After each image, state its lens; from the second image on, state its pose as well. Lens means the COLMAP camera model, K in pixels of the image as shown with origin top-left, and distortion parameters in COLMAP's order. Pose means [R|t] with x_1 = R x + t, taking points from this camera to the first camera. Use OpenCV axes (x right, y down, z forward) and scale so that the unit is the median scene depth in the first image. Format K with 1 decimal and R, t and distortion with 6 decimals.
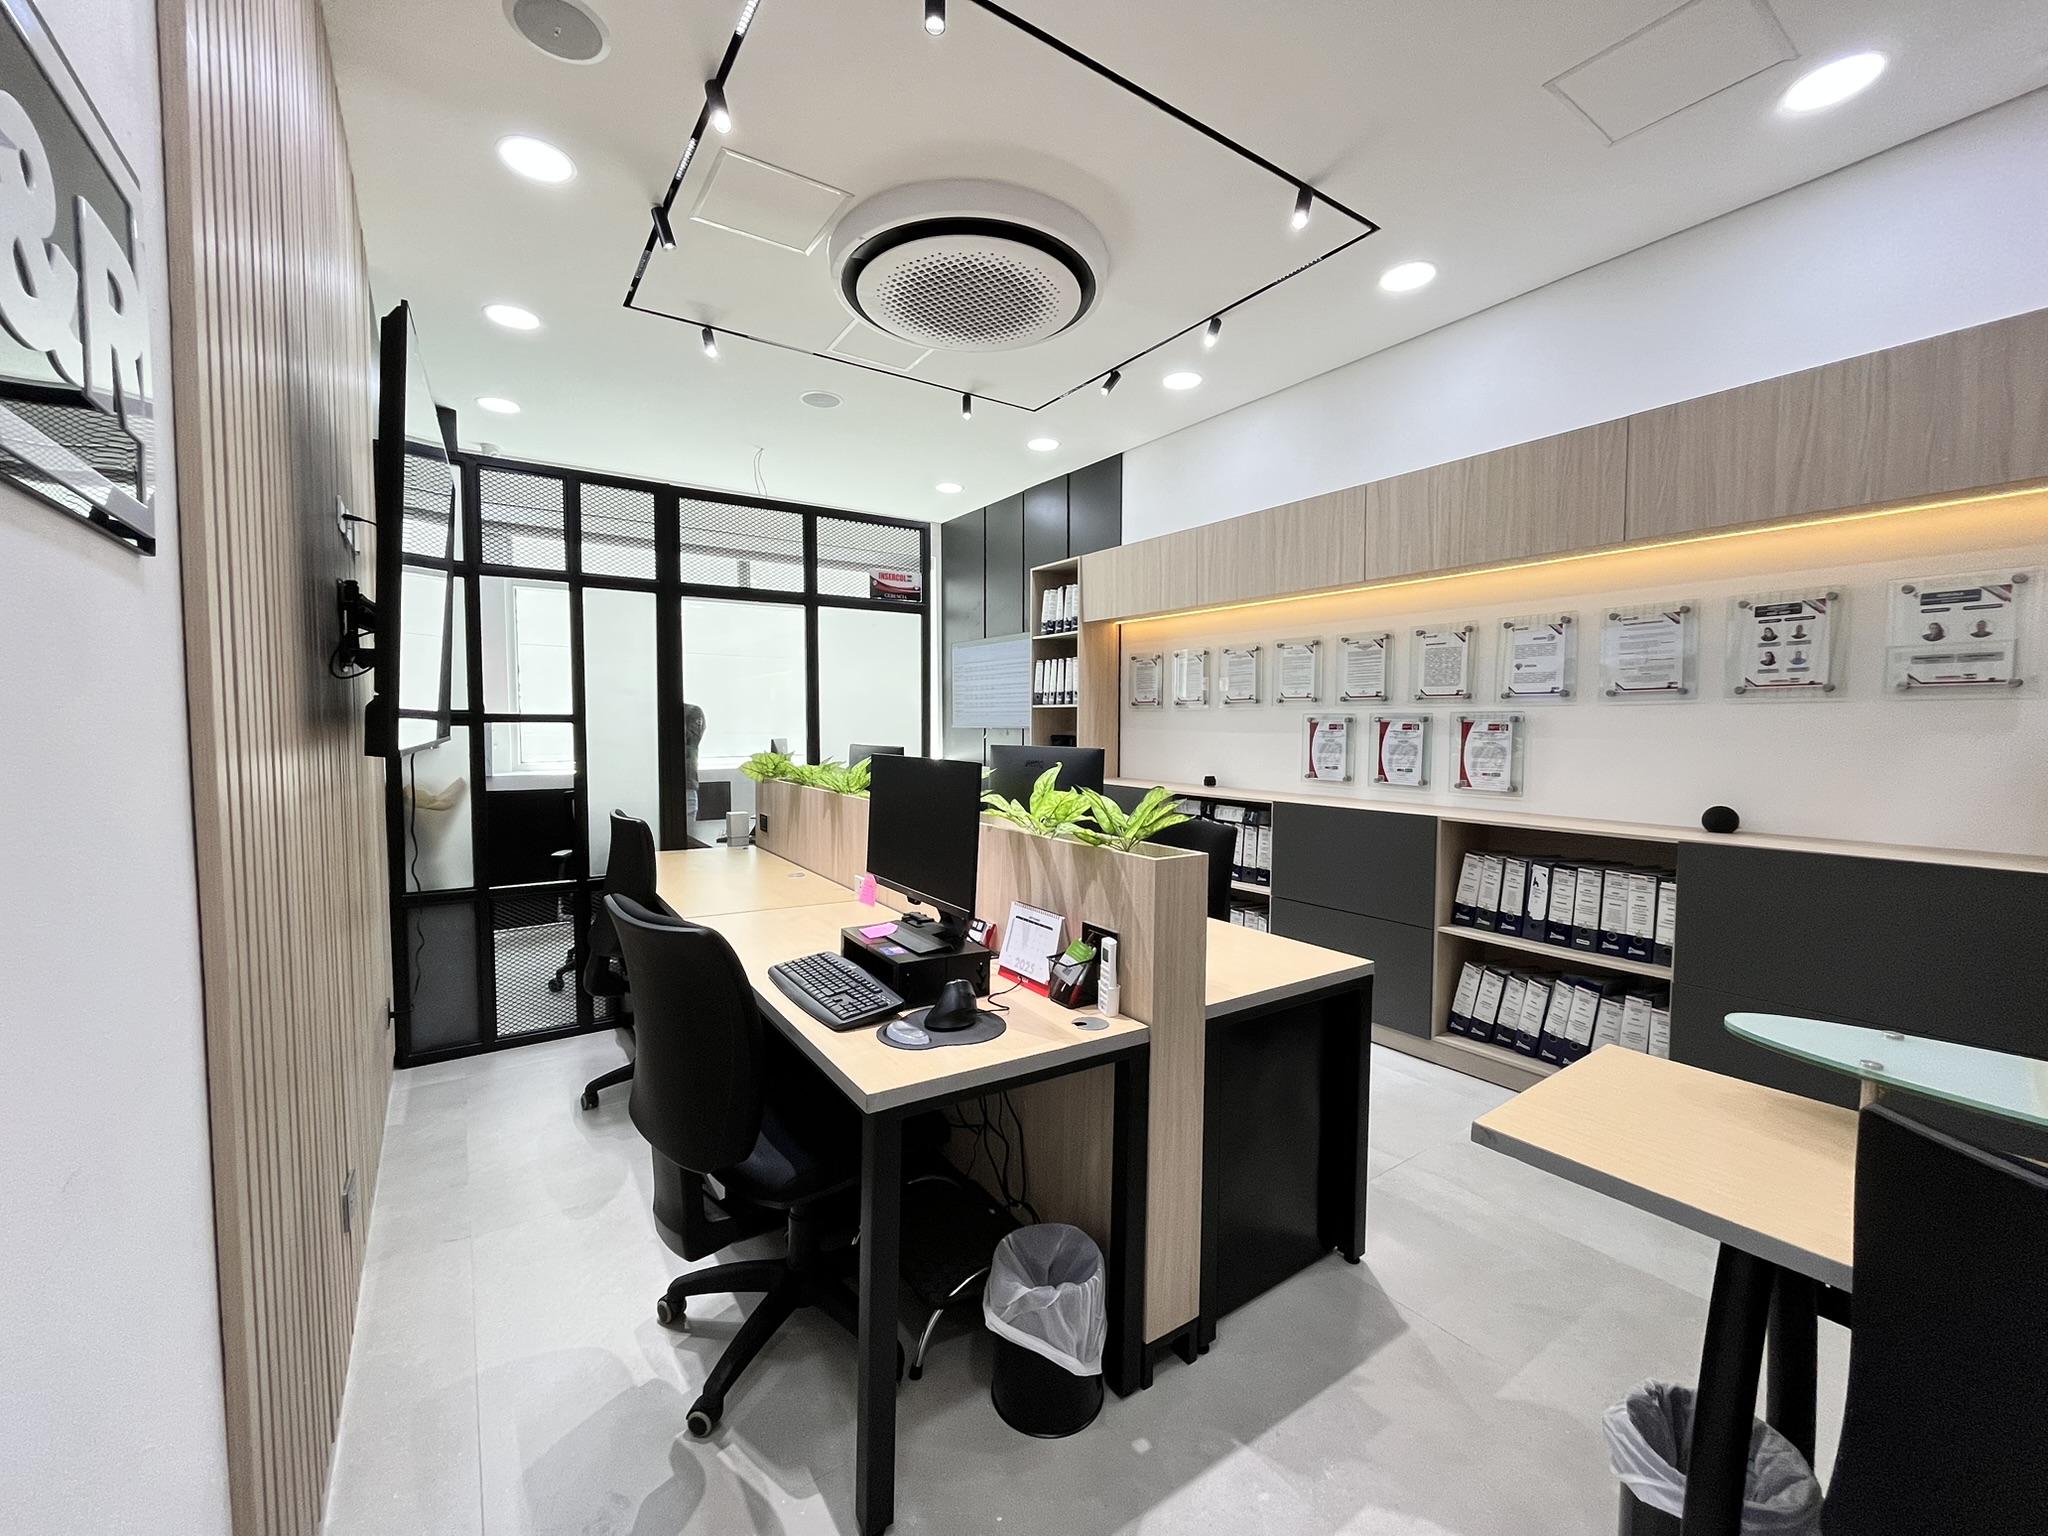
lens RADIAL K [[830.0, 0, 1025.6], [0, 830.0, 769.8], [0, 0, 1]] dist [-0.000749, -0.000253]
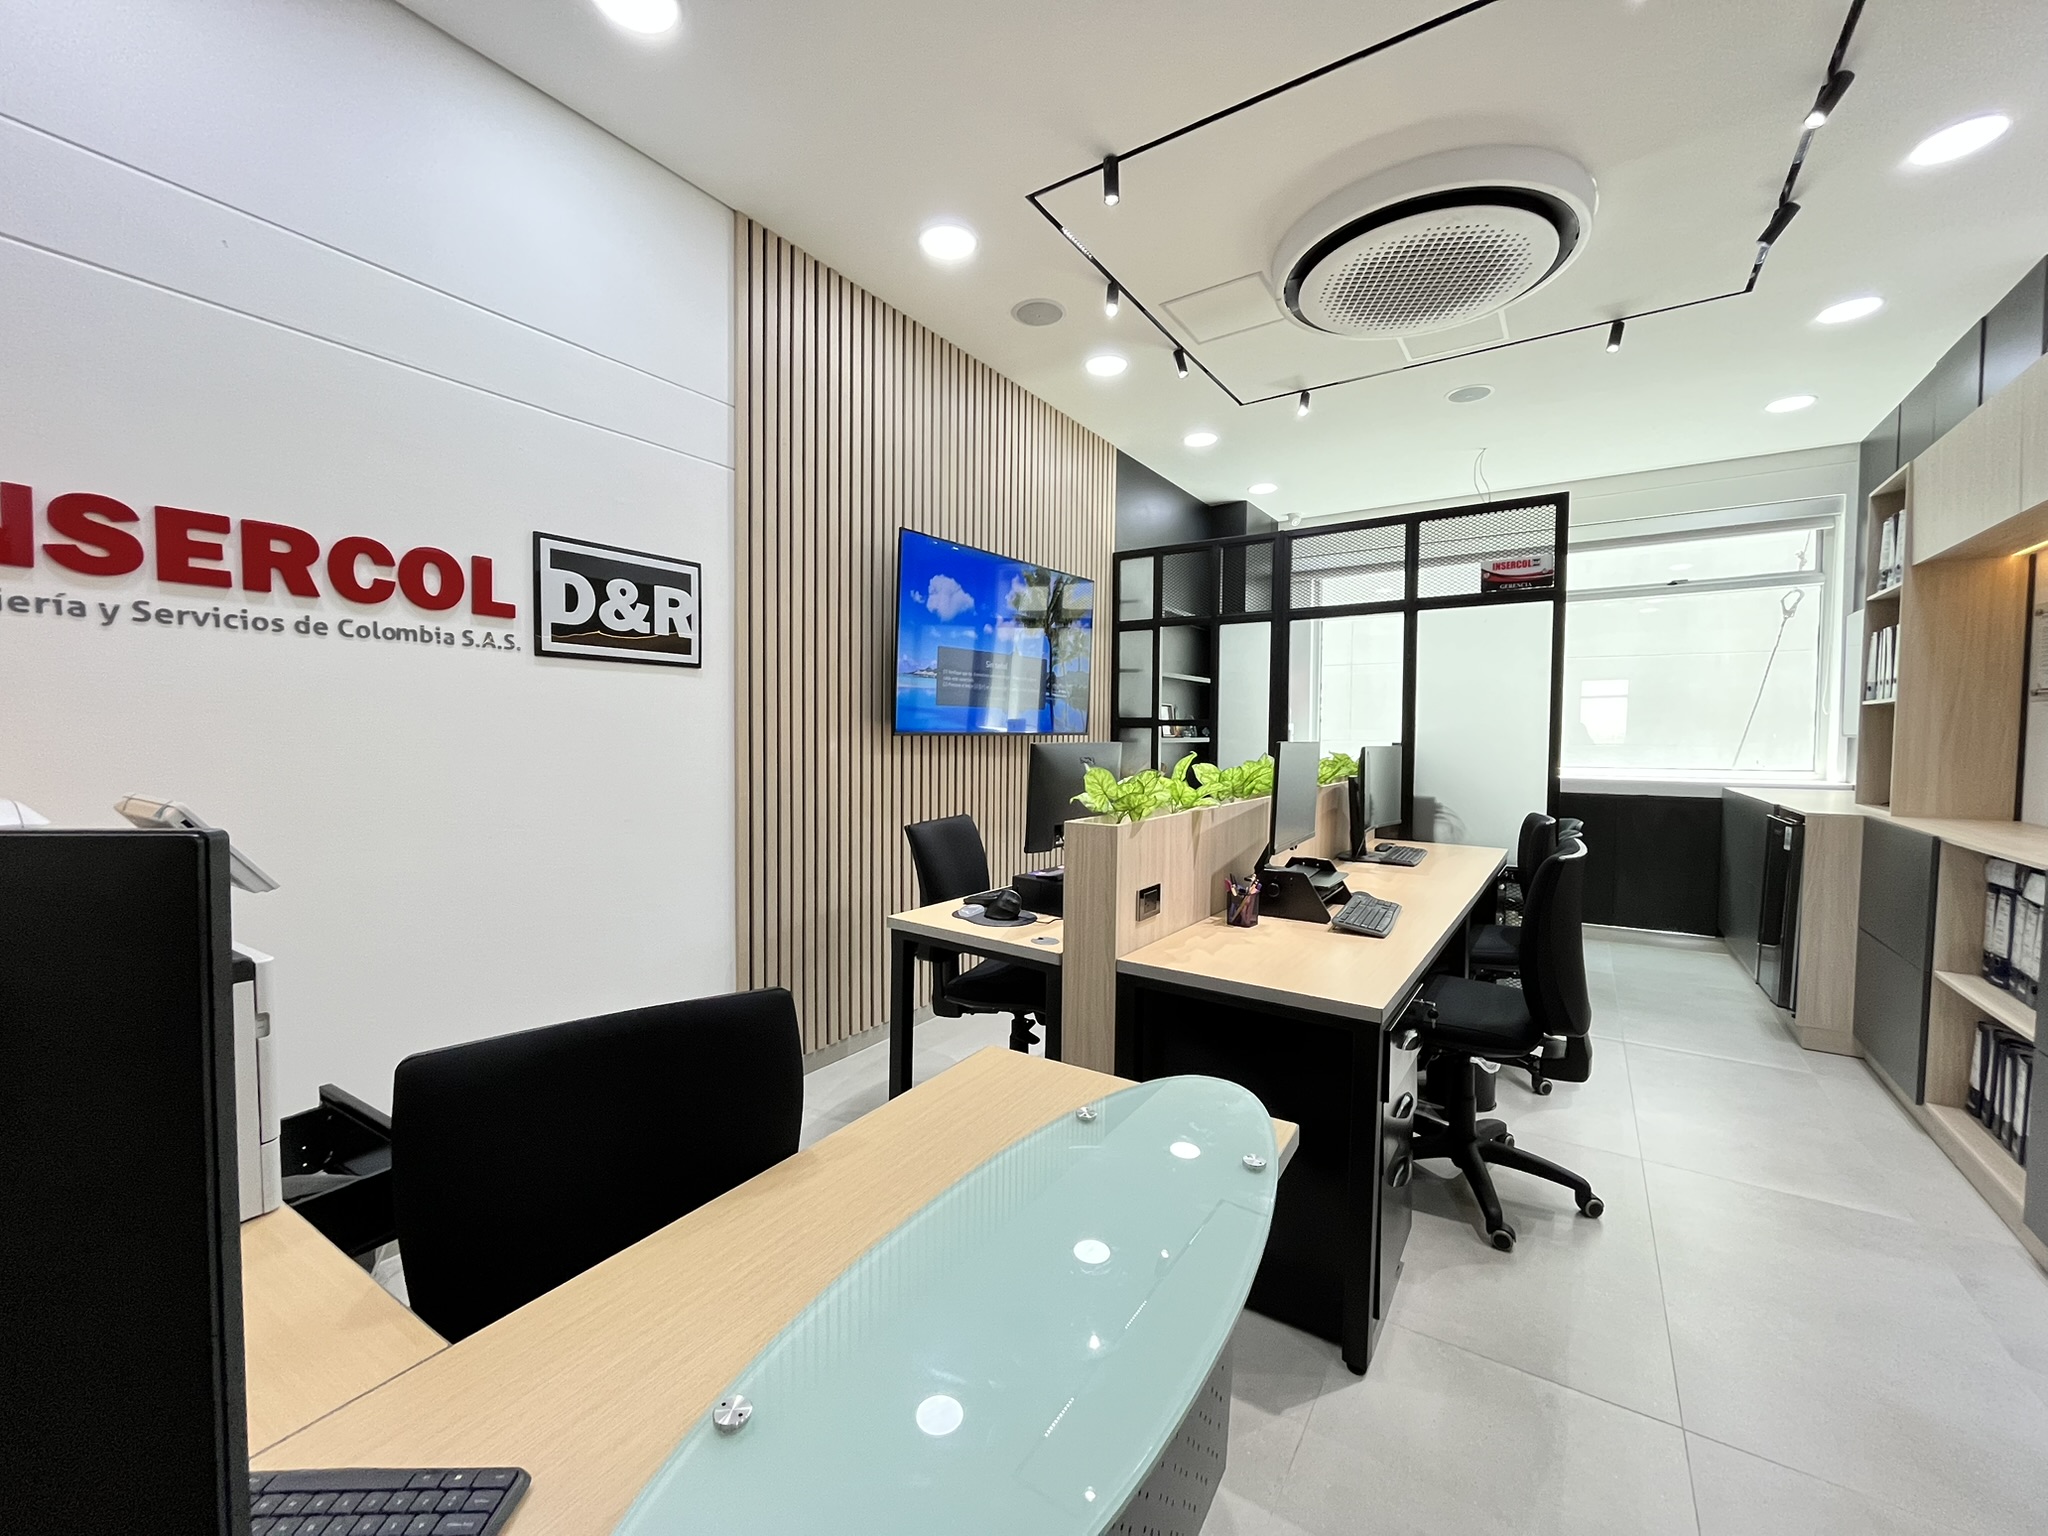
lens RADIAL K [[830.0, 0, 1023.7], [0, 830.0, 765.1], [0, 0, 1]] dist [-0.000749, -0.000253]
pose [[0.368899, 0.034025, -0.928847, 0.498944], [-0.058827, 0.998181, 0.013201, 0.005800], [0.927606, 0.049771, 0.370230, 0.184060]]
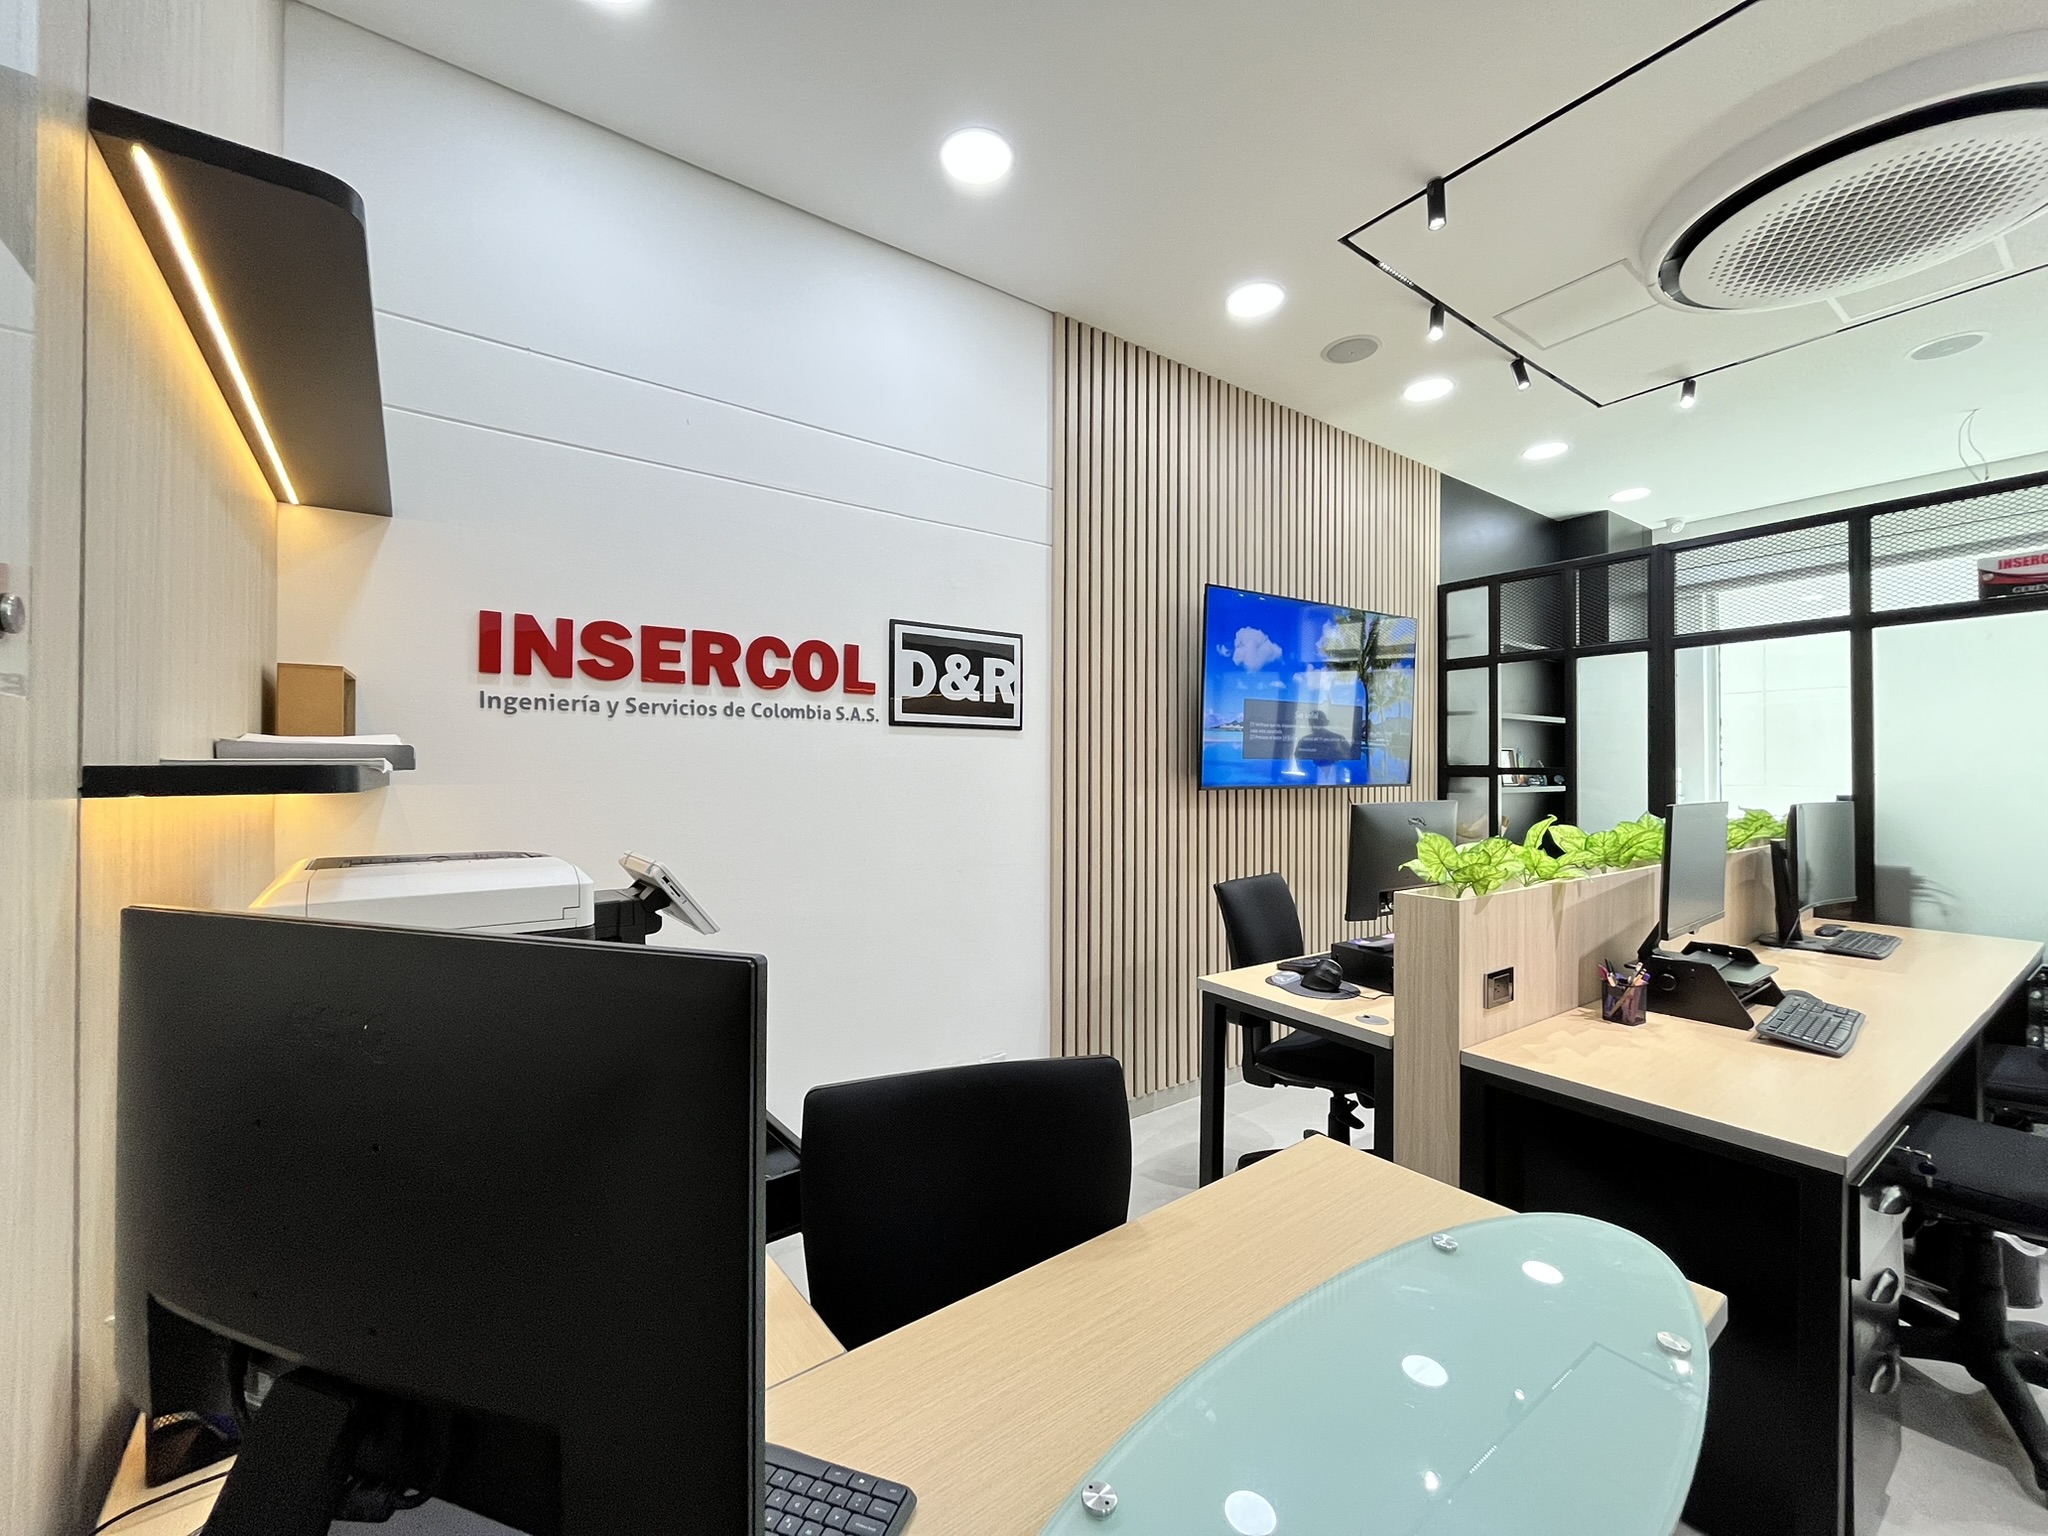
lens RADIAL K [[830.0, 0, 1021.6], [0, 830.0, 767.1], [0, 0, 1]] dist [-0.000749, -0.000253]
pose [[0.023595, -0.012856, -0.999639, 0.502295], [-0.058353, 0.998195, -0.014215, -0.005619], [0.998017, 0.058668, 0.022802, 0.172312]]
